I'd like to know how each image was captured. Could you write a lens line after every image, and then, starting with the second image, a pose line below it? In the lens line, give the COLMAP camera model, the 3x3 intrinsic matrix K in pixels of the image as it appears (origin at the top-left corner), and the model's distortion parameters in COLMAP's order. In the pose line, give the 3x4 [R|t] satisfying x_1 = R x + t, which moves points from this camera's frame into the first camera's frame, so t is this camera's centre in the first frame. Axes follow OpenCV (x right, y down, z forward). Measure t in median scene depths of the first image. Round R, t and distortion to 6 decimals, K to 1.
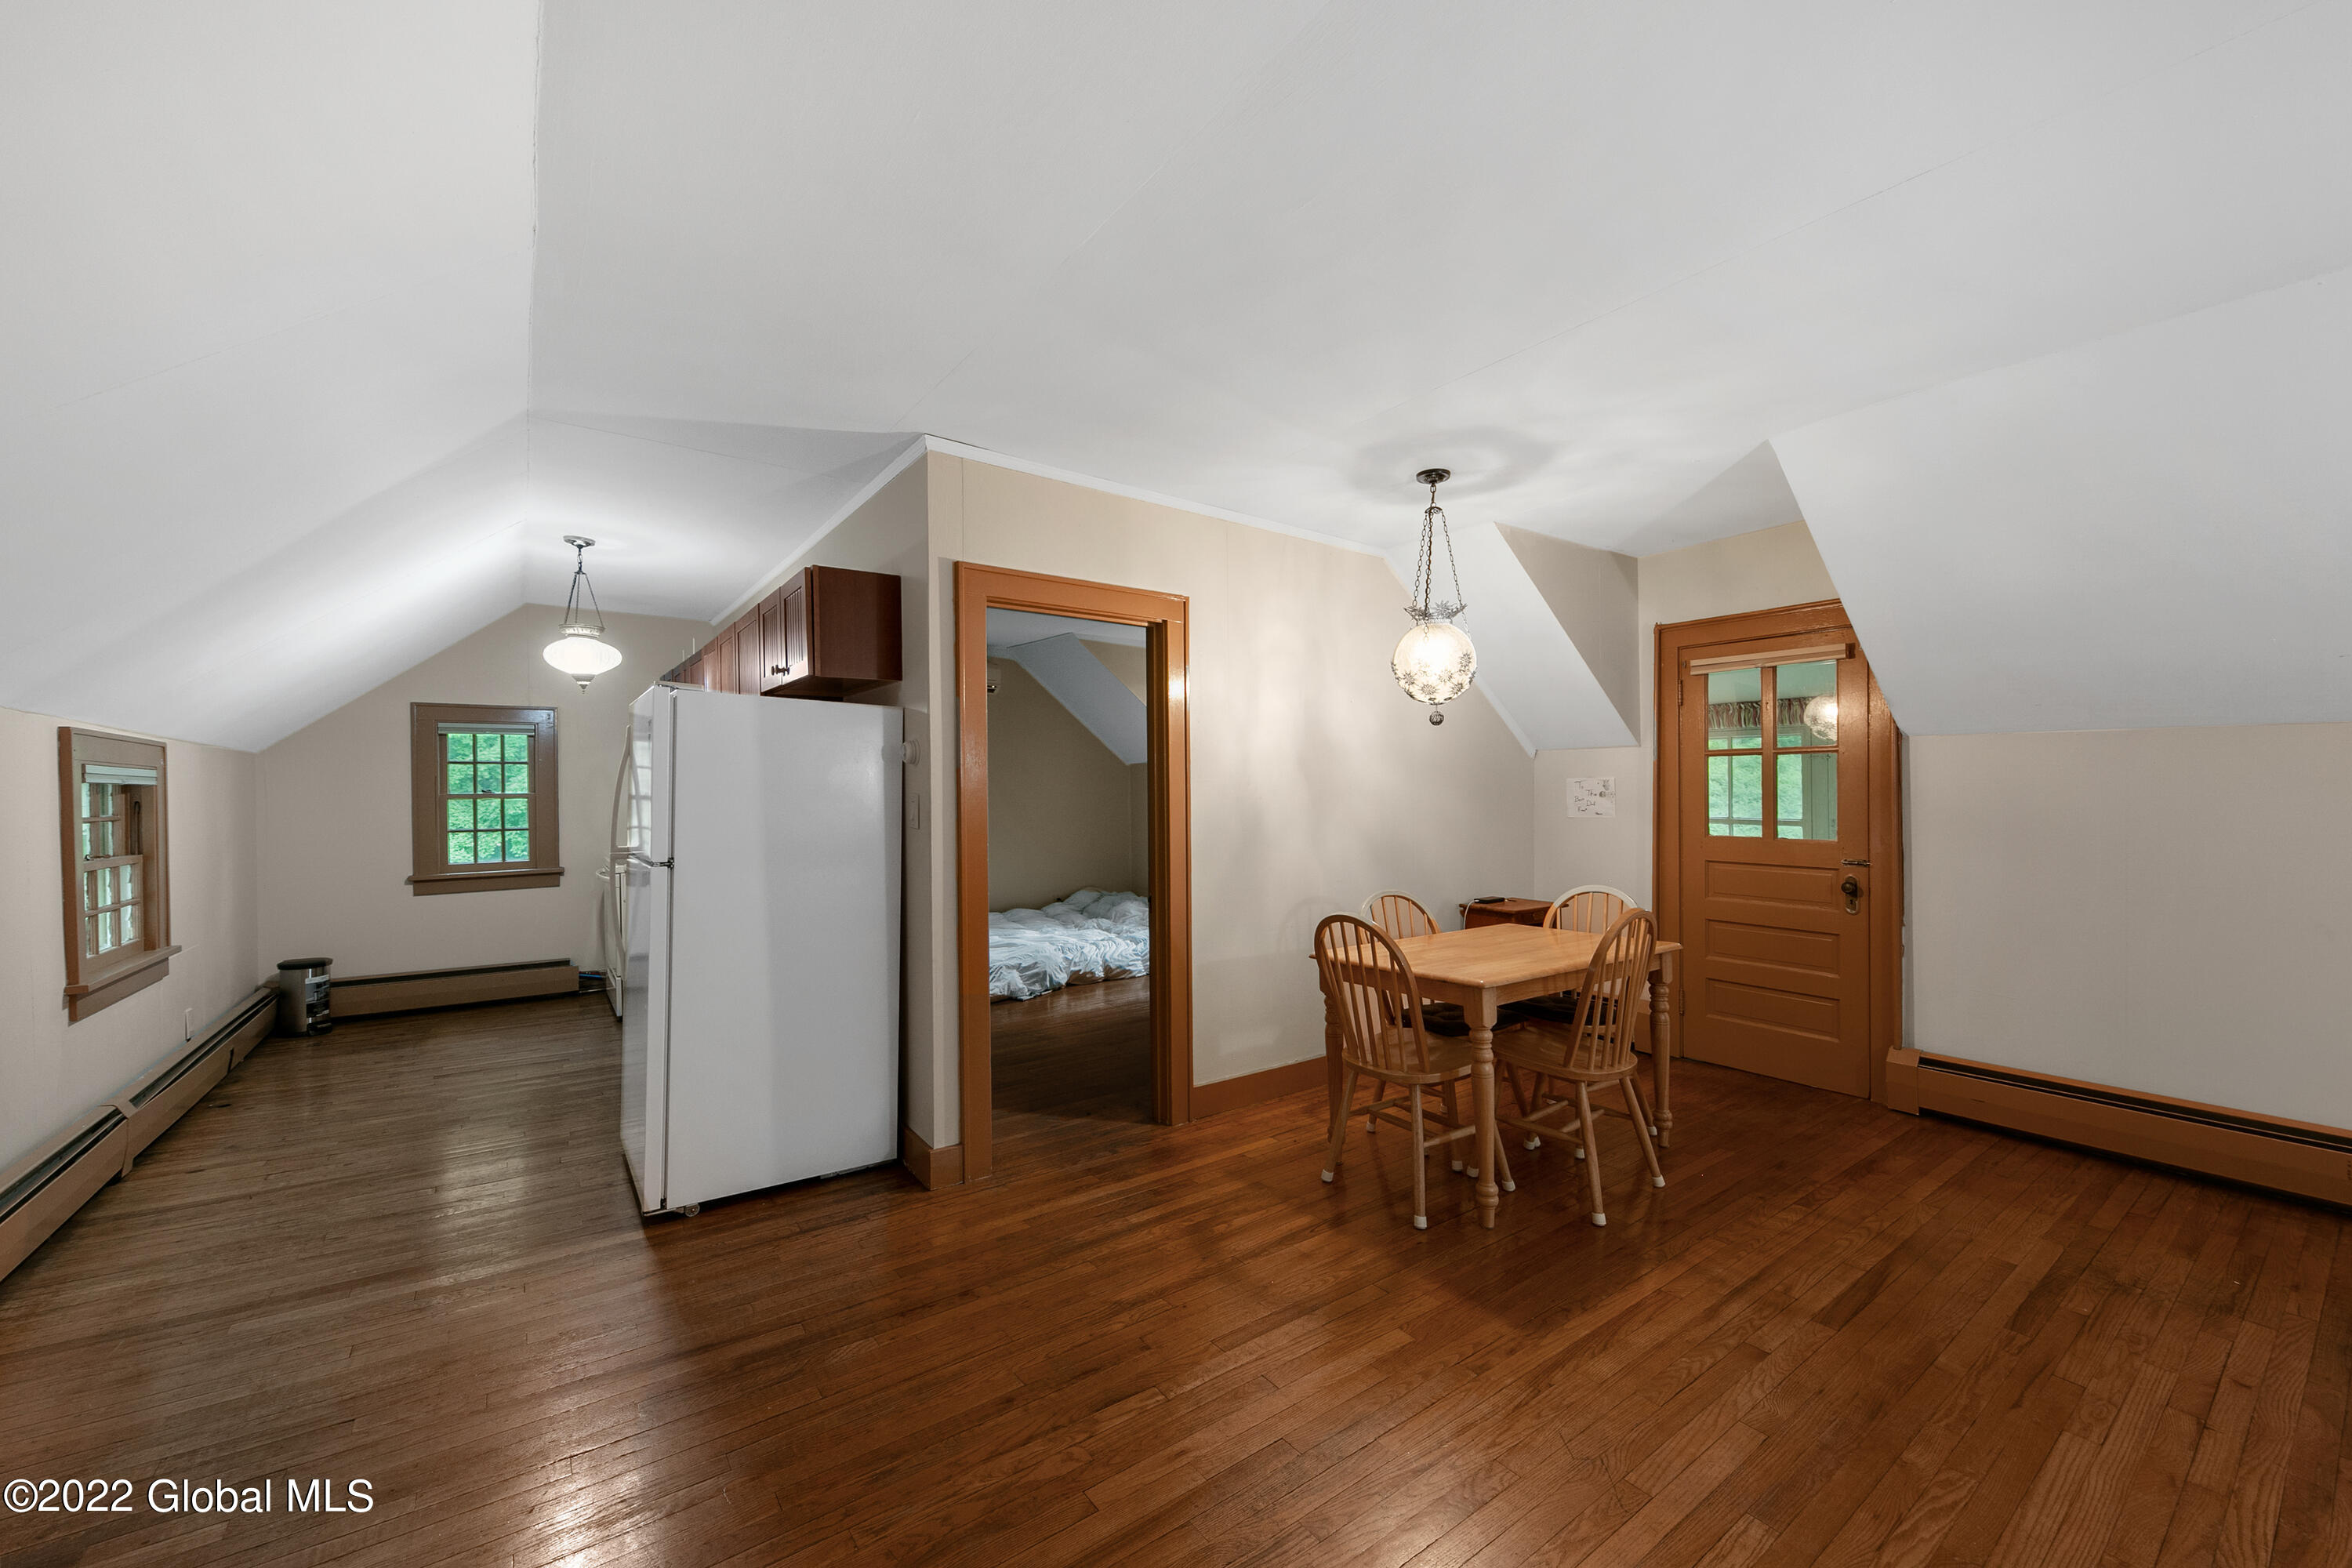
lens RADIAL K [[899.0, 0, 1154.2], [0, 899.0, 784.7], [0, 0, 1]] dist [0.001148, -0.000571]
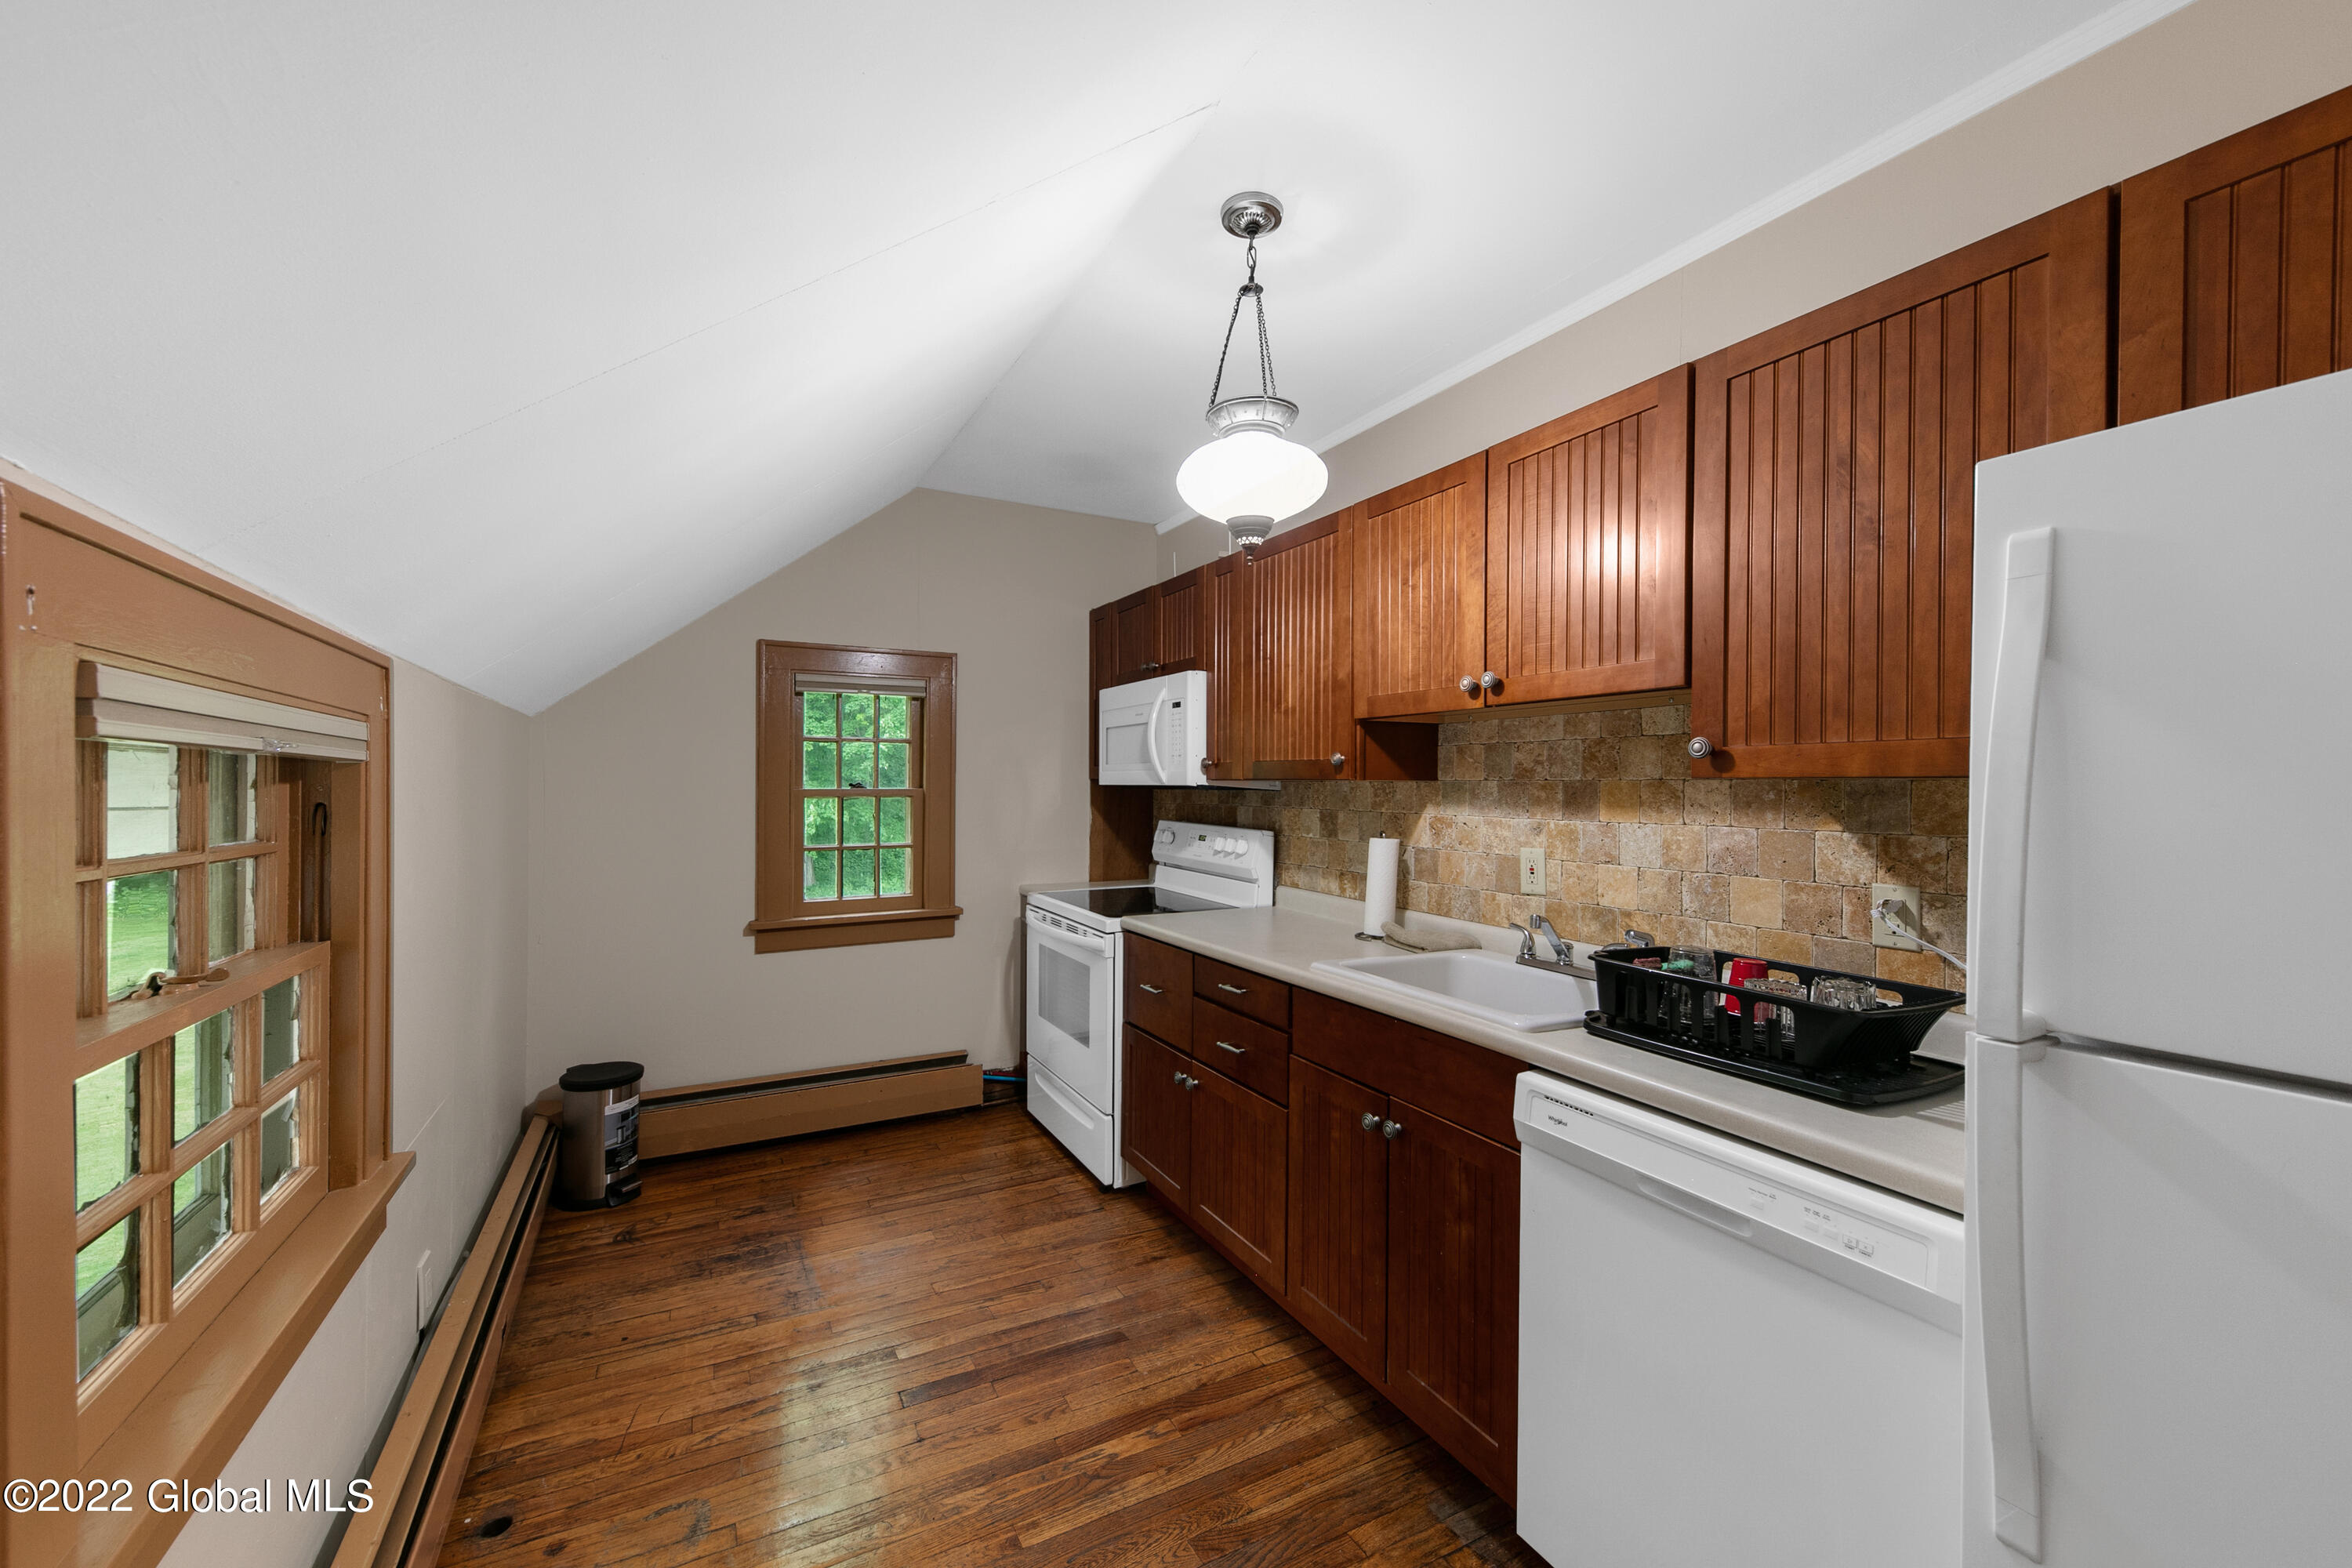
lens RADIAL K [[899.0, 0, 1200.0], [0, 899.0, 772.5], [0, 0, 1]] dist [0.001148, -0.000571]
pose [[0.994544, 0.007463, -0.104053, -0.500034], [-0.008893, 0.999872, -0.013283, 0.005473], [0.103941, 0.014136, 0.994483, 0.457883]]
